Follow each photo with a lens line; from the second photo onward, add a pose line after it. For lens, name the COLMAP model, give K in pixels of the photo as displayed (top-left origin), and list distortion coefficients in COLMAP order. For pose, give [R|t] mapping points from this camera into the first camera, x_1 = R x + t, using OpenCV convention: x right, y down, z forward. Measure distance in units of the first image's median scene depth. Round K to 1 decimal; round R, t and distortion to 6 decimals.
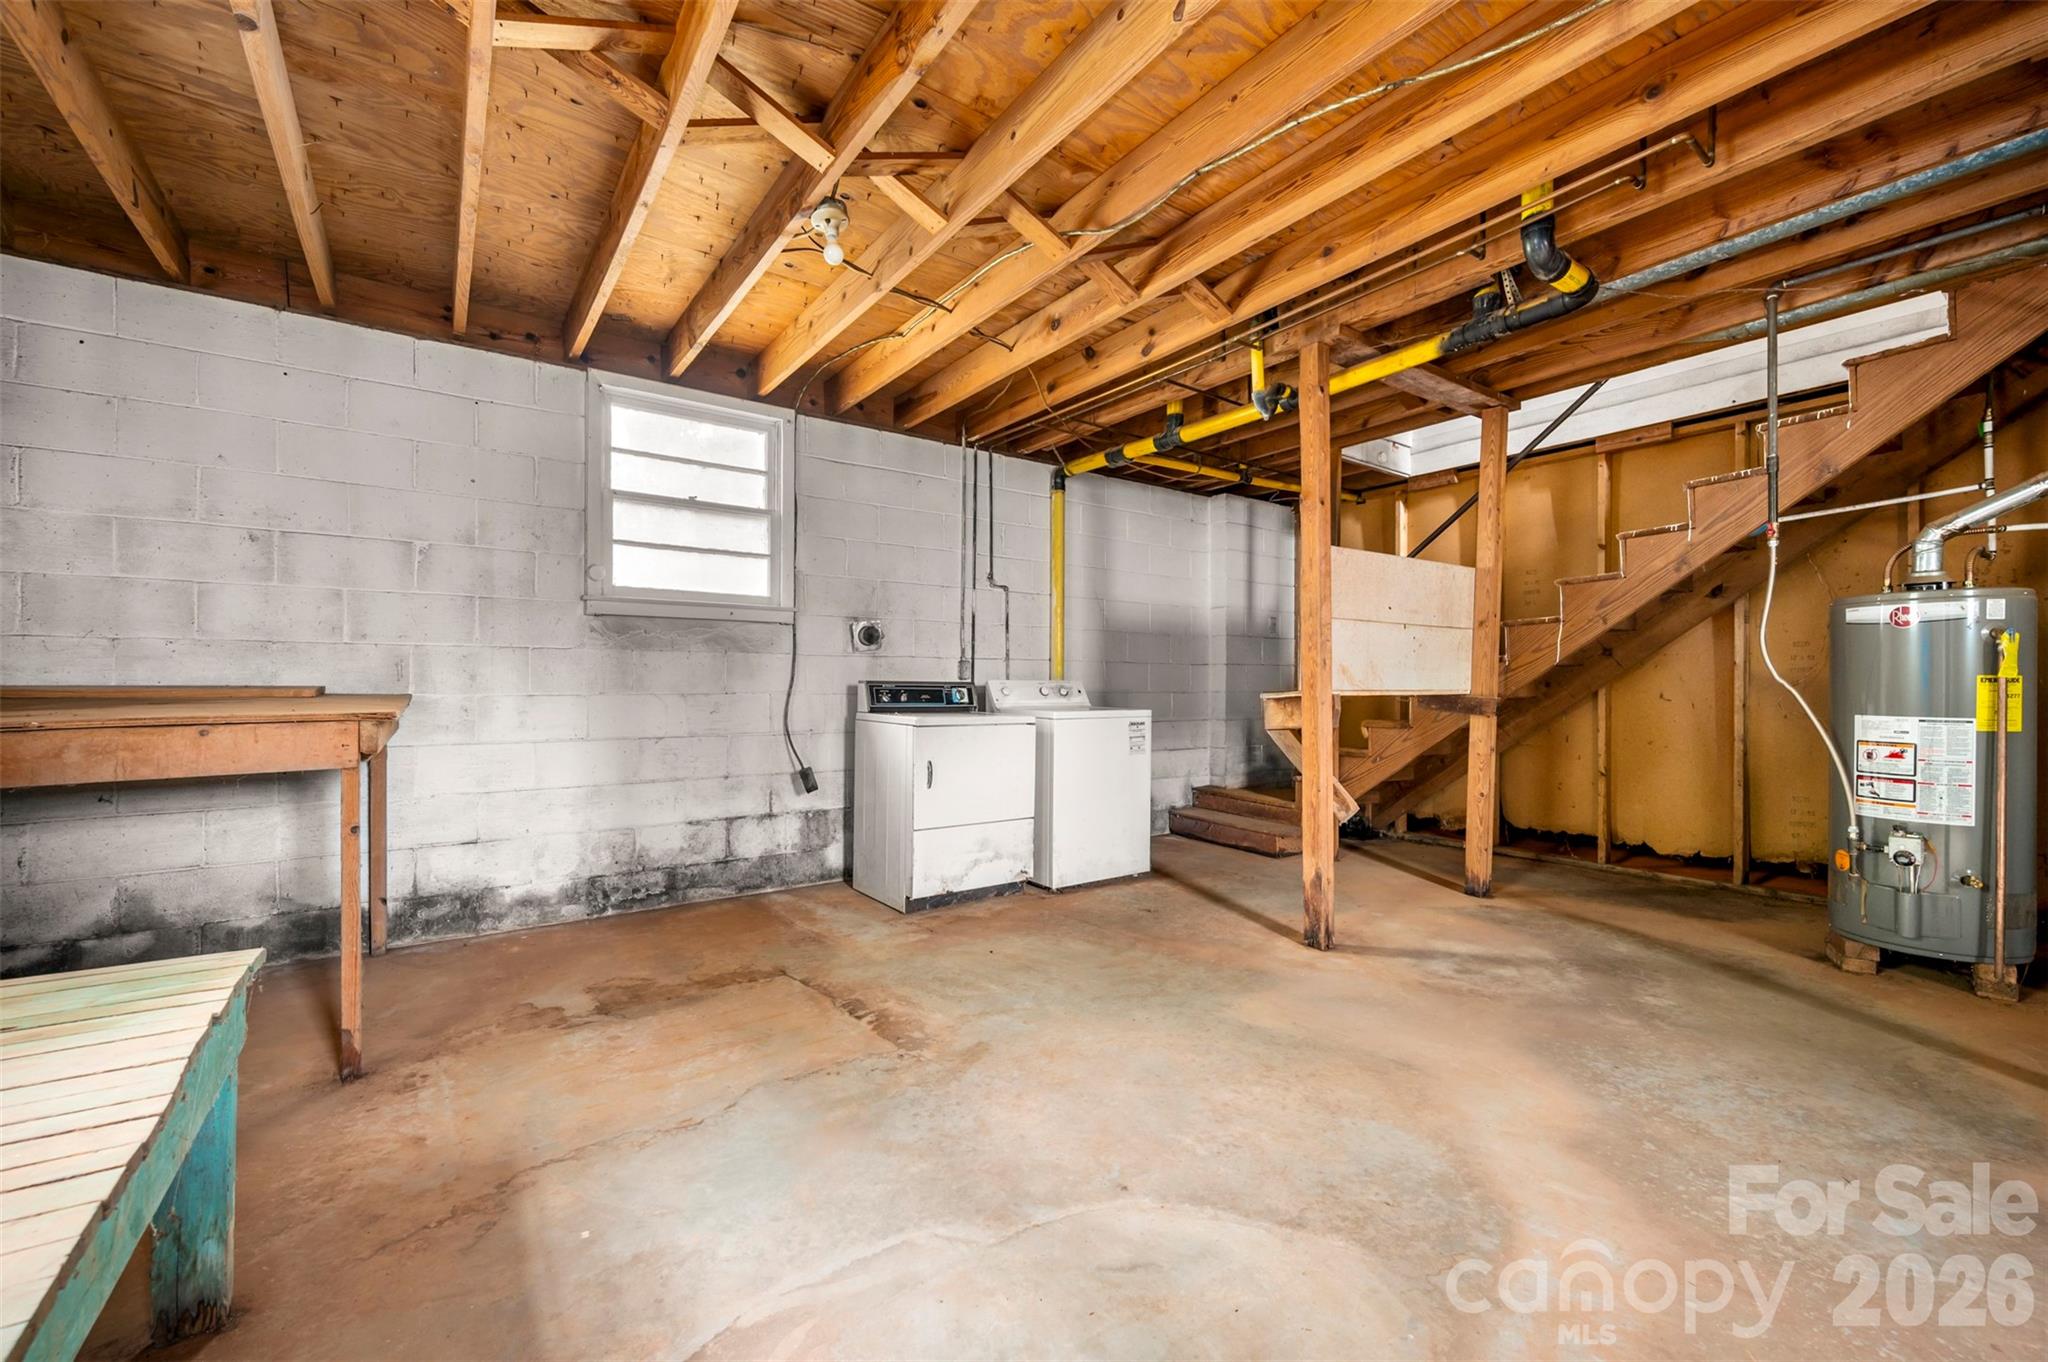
lens RADIAL K [[823.6, 0, 1026.2], [0, 823.6, 689.2], [0, 0, 1]] dist [0.001877, 0.000338]
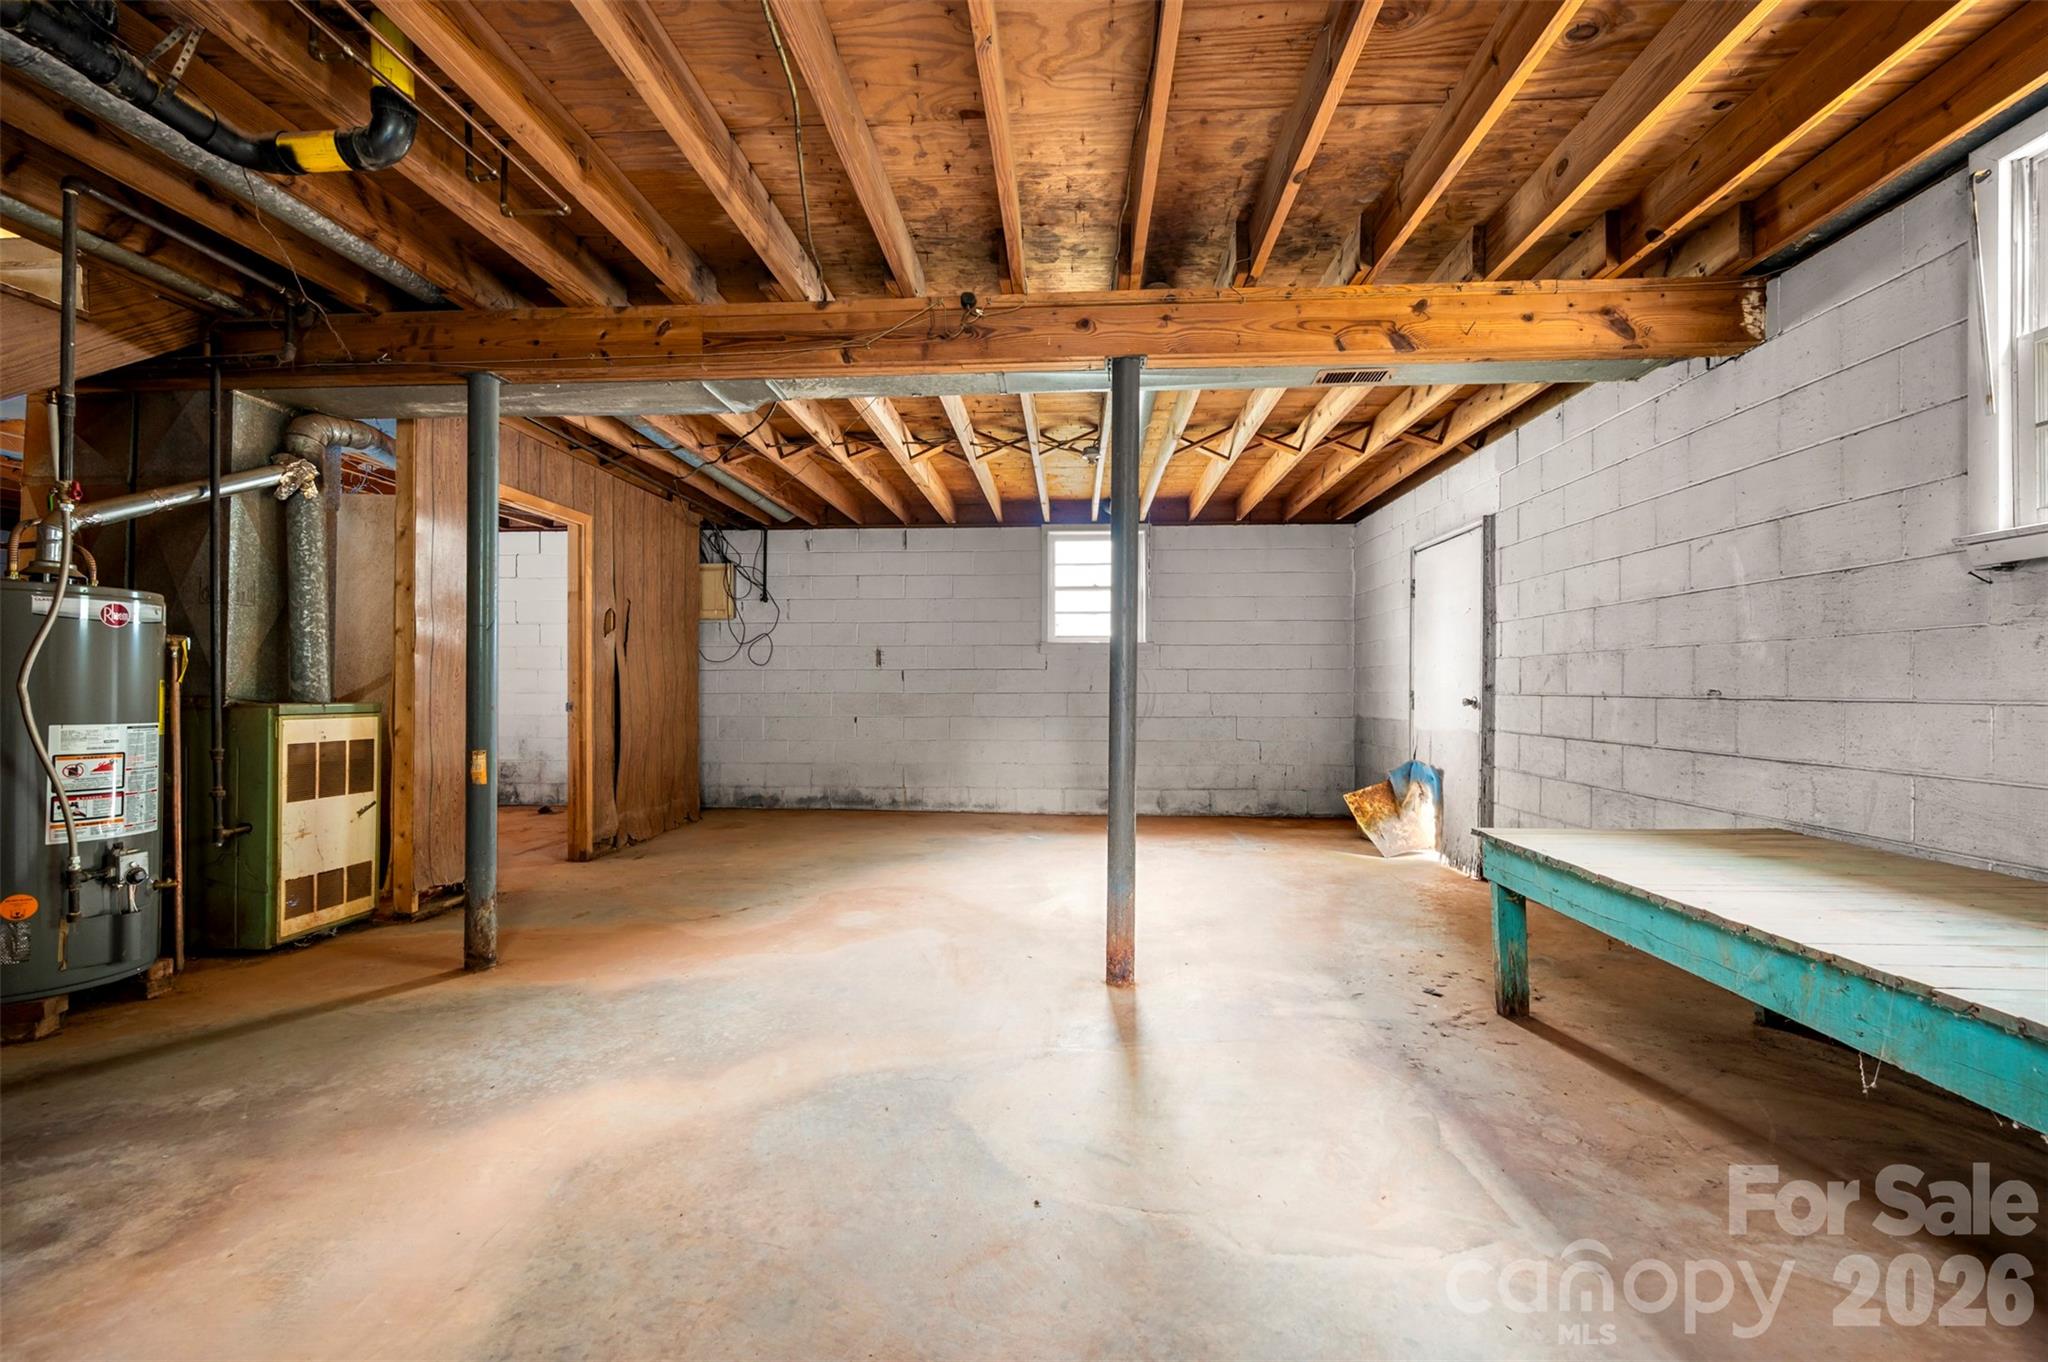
lens RADIAL K [[823.6, 0, 1024.8], [0, 823.6, 682.4], [0, 0, 1]] dist [0.001877, 0.000338]
pose [[-0.778301, 0.005956, 0.627863, -0.304347], [0.000977, 0.999965, -0.008275, -0.004669], [-0.627890, -0.005827, -0.778280, 1.100845]]
